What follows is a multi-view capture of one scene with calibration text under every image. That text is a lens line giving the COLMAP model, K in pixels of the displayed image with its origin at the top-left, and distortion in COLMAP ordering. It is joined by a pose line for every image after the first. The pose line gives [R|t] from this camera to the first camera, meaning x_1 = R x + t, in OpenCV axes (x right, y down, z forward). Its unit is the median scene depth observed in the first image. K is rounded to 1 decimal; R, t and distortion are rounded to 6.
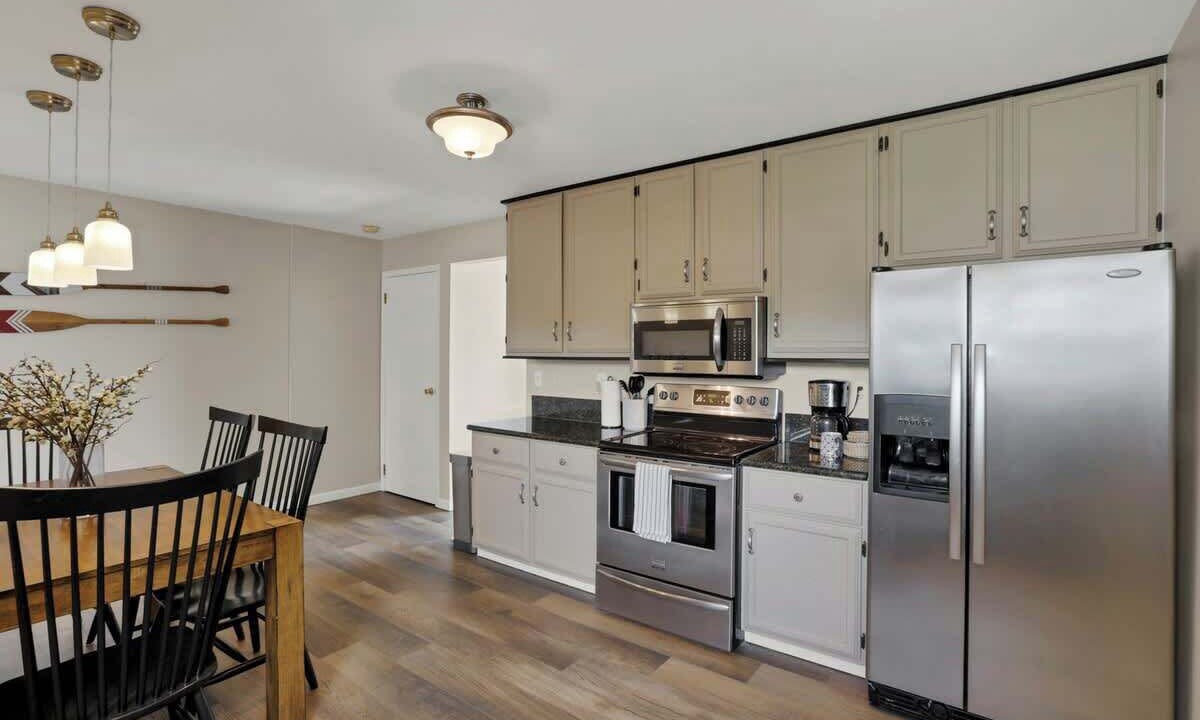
lens RADIAL K [[550.5, 0, 591.7], [0, 550.5, 359.3], [0, 0, 1]] dist [-0.029809, 0.000432]
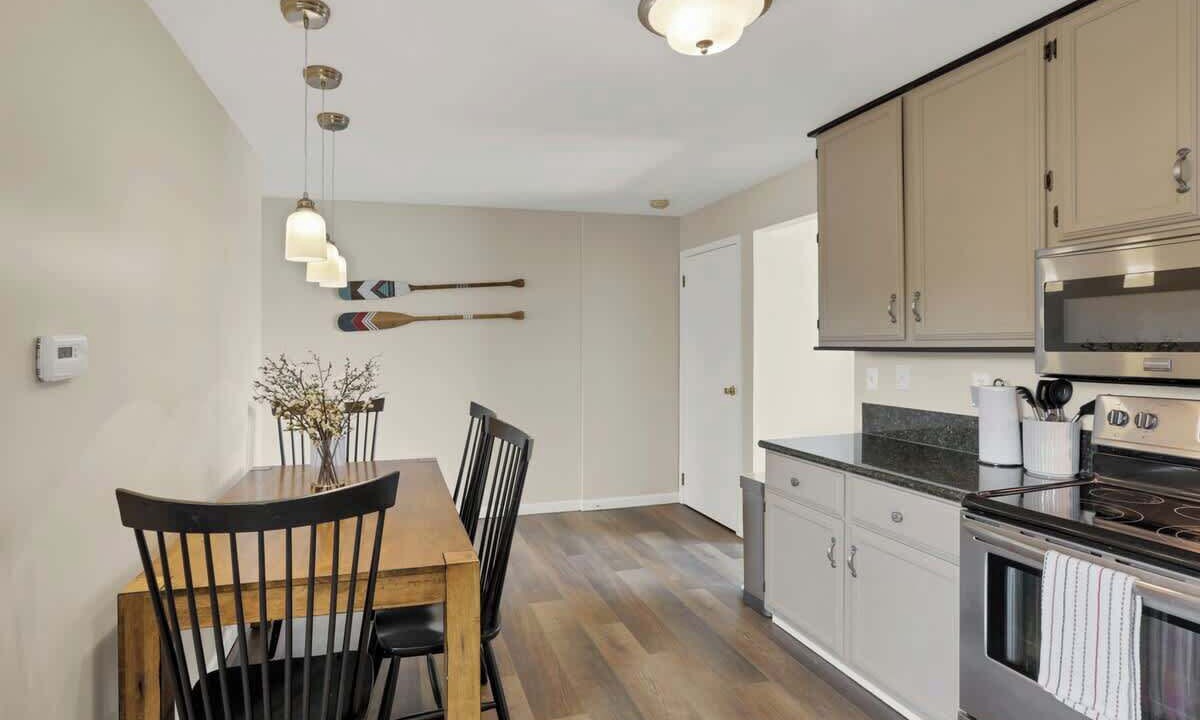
lens RADIAL K [[579.4, 0, 567.6], [0, 579.4, 348.6], [0, 0, 1]] dist [-0.009424, 0.006898]
pose [[0.803356, -0.006761, -0.595461, 0.035655], [0.003606, 0.999972, -0.006490, -0.000186], [0.595488, 0.003067, 0.803358, 0.235374]]
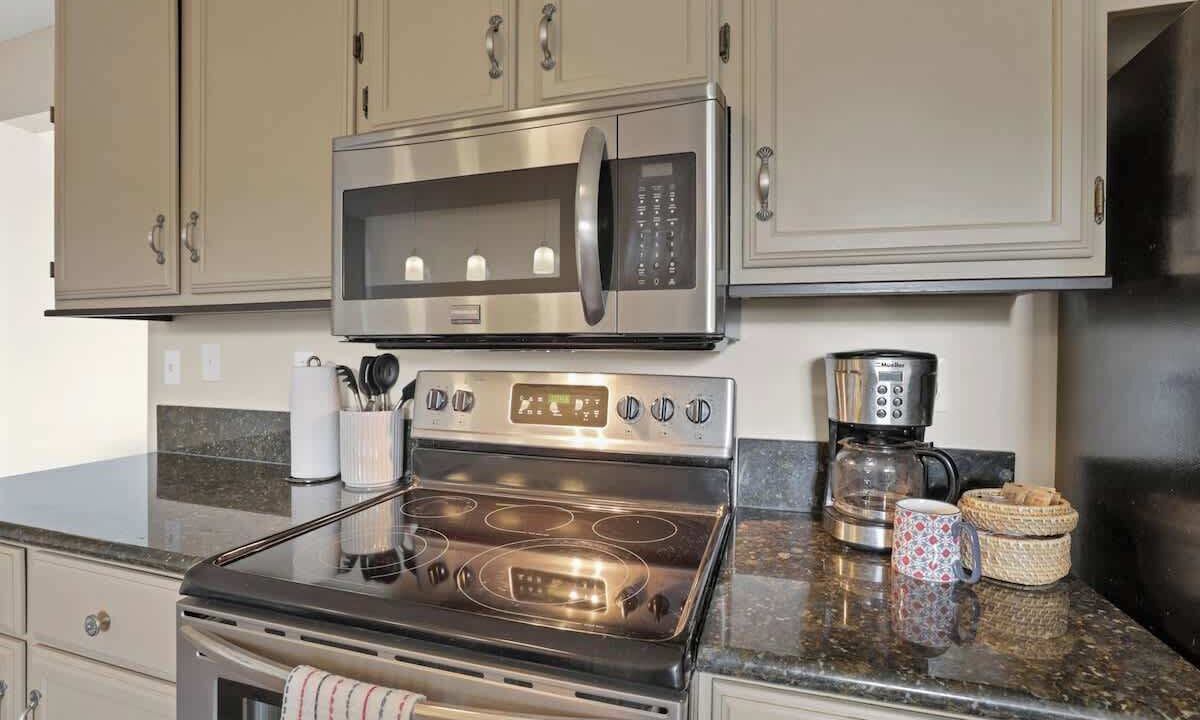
lens RADIAL K [[550.5, 0, 594.3], [0, 550.5, 362.8], [0, 0, 1]] dist [-0.029809, 0.000432]
pose [[0.946449, -0.000430, 0.322852, 0.109977], [-0.000902, 0.999992, 0.003977, 0.036681], [-0.322851, -0.004055, 0.946441, 0.590346]]
